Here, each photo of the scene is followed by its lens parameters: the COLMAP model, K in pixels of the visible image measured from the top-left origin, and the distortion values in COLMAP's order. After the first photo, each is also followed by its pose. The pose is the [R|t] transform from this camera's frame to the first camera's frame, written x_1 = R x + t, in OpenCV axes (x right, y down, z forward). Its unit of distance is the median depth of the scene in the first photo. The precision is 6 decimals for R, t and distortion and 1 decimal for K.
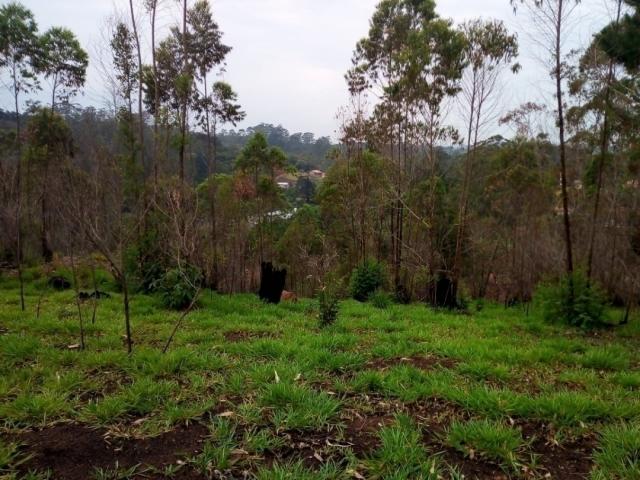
lens RADIAL K [[520.9, 0, 357.6], [0, 520.9, 274.5], [0, 0, 1]] dist [0.036429, -0.030627]
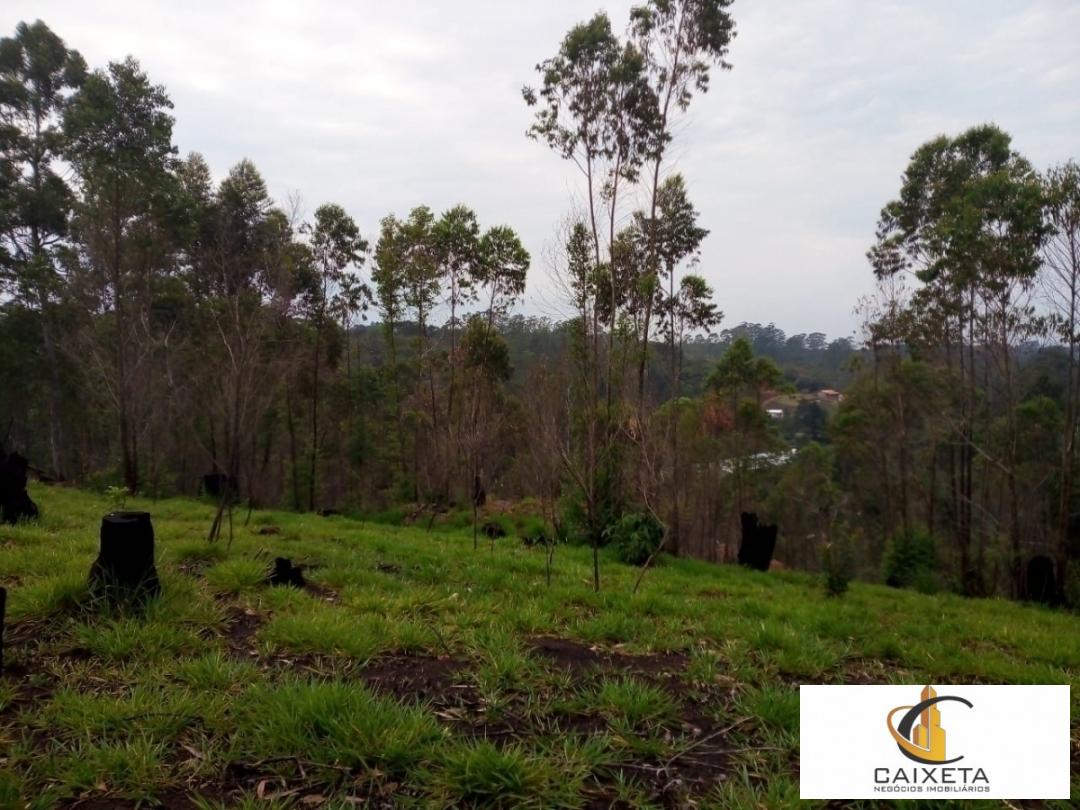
lens RADIAL K [[870.1, 0, 559.8], [0, 870.1, 394.8], [0, 0, 1]] dist [0.093078, -0.110605]
pose [[0.928130, -0.015830, -0.371918, 0.025317], [-0.056696, 0.981428, -0.183259, 0.037900], [0.367912, 0.191175, 0.909996, -0.171391]]
